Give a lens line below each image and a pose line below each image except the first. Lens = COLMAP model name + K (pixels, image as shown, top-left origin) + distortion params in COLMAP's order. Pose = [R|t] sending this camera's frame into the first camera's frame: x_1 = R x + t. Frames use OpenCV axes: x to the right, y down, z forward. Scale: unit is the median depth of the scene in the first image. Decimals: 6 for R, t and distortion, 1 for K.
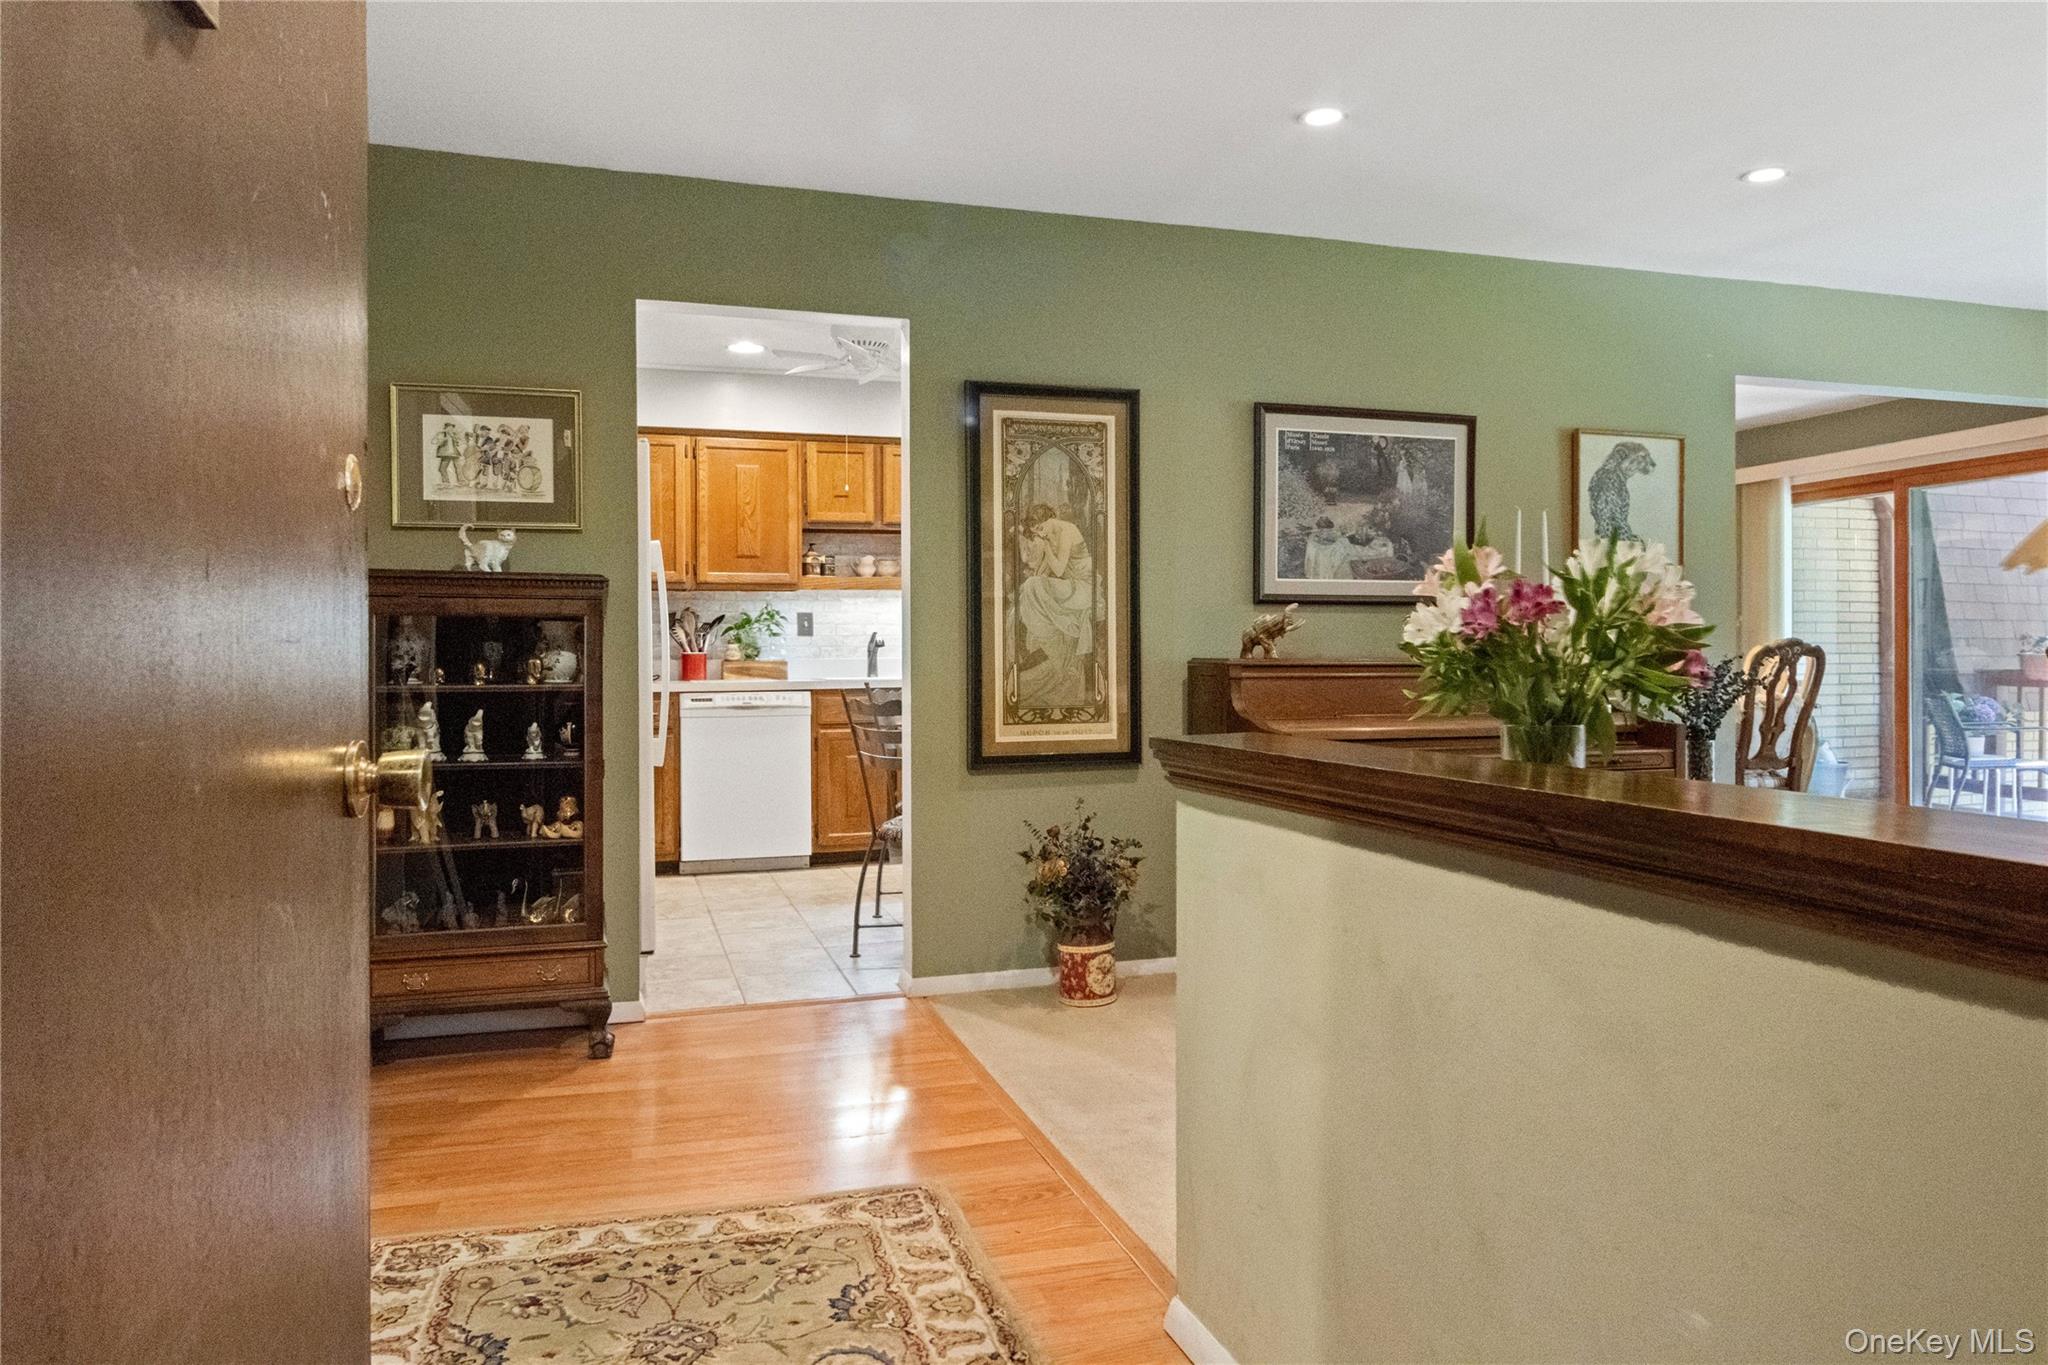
lens RADIAL K [[1316.1, 0, 1031.4], [0, 1316.1, 667.1], [0, 0, 1]] dist [0.002955, -0.000428]
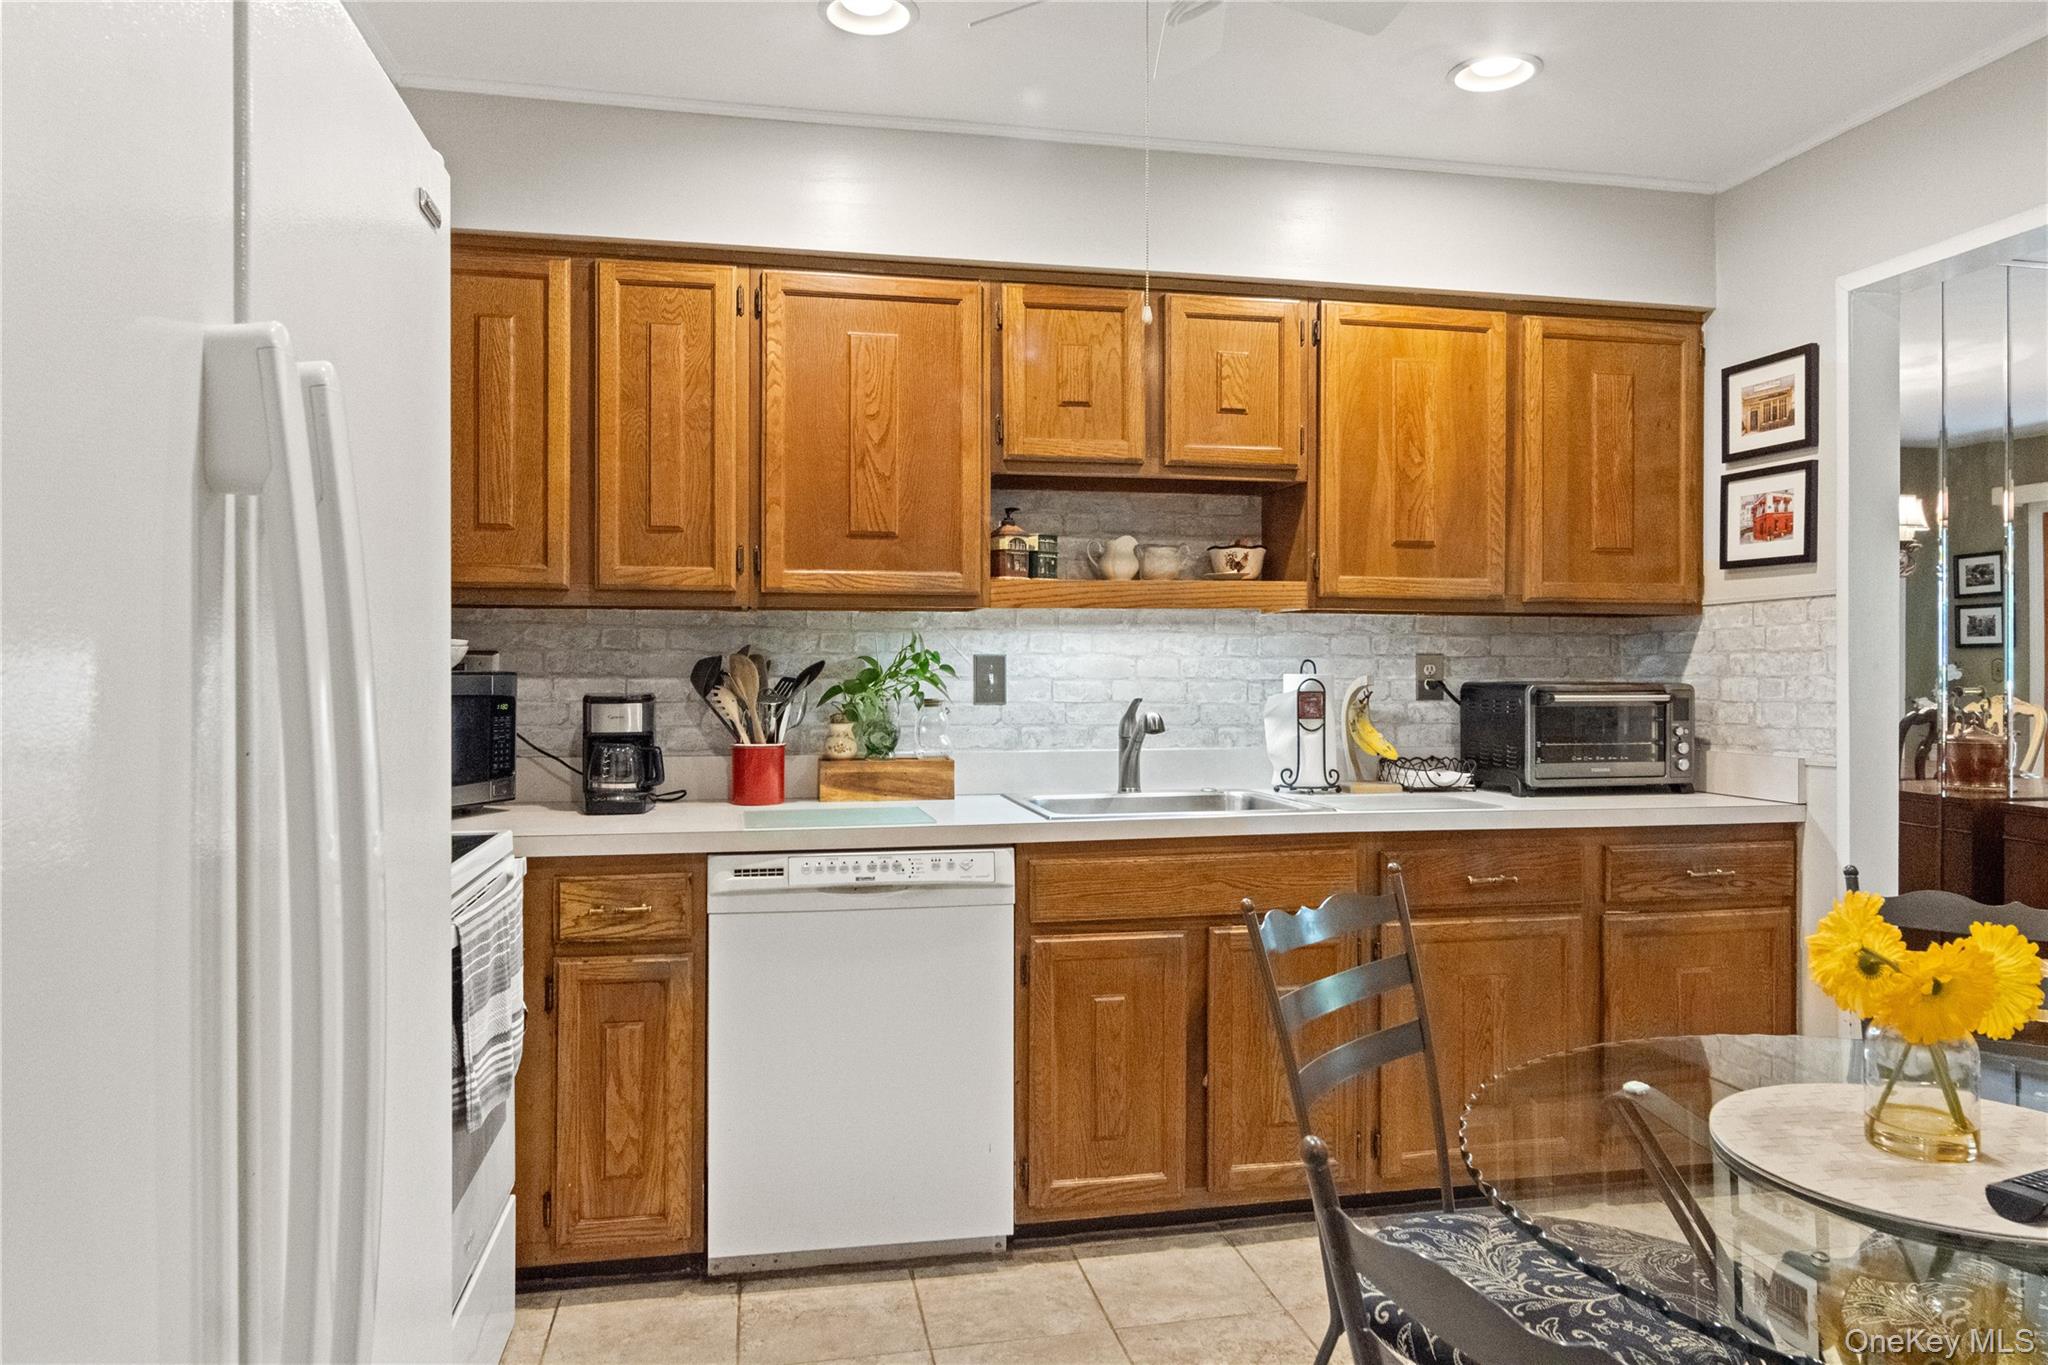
lens RADIAL K [[1316.1, 0, 1020.5], [0, 1316.1, 672.5], [0, 0, 1]] dist [0.002955, -0.000428]
pose [[0.993776, 0.006533, -0.111202, -0.112242], [-0.007580, 0.999931, -0.009000, -0.032448], [0.111136, 0.009787, 0.993757, 0.546650]]
